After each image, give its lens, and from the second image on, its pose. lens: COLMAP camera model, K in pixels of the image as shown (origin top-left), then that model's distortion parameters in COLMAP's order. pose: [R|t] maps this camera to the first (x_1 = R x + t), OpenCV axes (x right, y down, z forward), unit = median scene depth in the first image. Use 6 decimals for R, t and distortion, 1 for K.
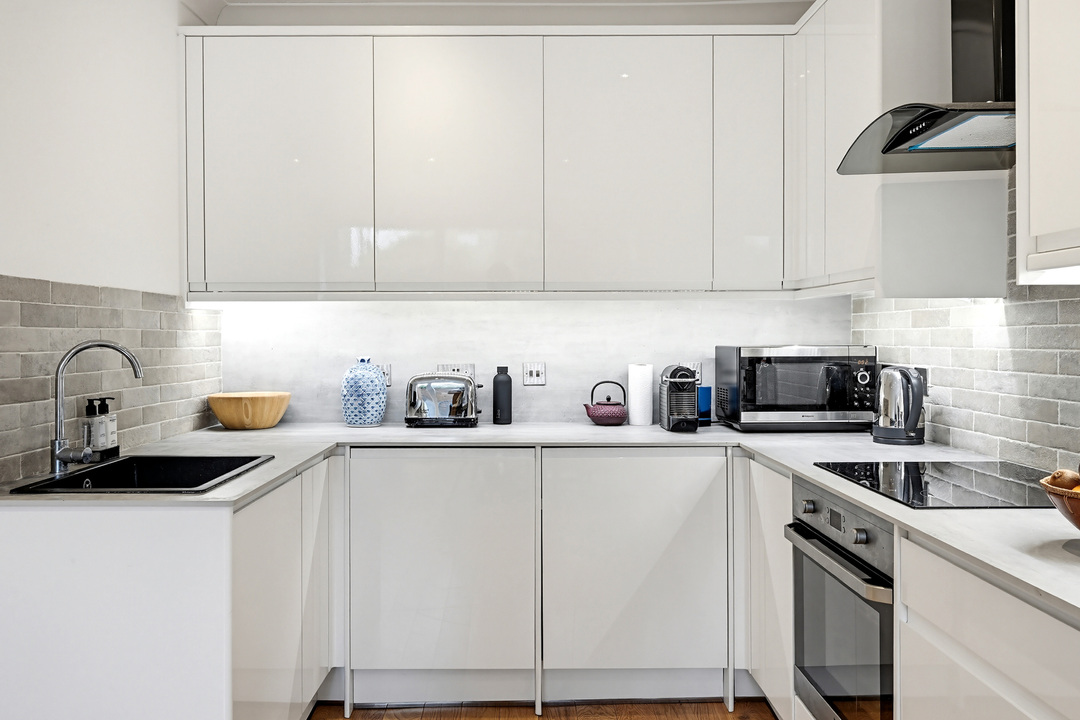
lens RADIAL K [[833.9, 0, 522.8], [0, 833.9, 337.1], [0, 0, 1]] dist [0.000684, 0.010511]
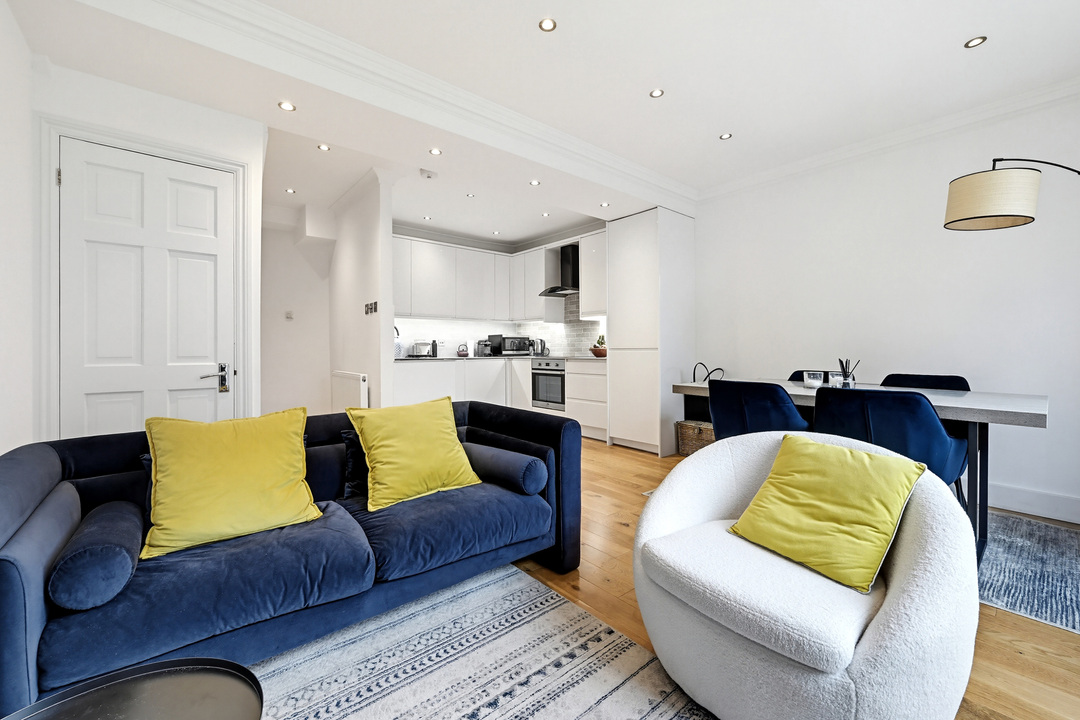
lens RADIAL K [[435.2, 0, 541.3], [0, 435.2, 349.6], [0, 0, 1]] dist [0.008467, 0.000230]
pose [[0.761586, -0.002535, 0.648059, -0.910979], [0.003885, 0.999992, -0.000653, 0.083863], [-0.648052, 0.003015, 0.761590, -0.668625]]
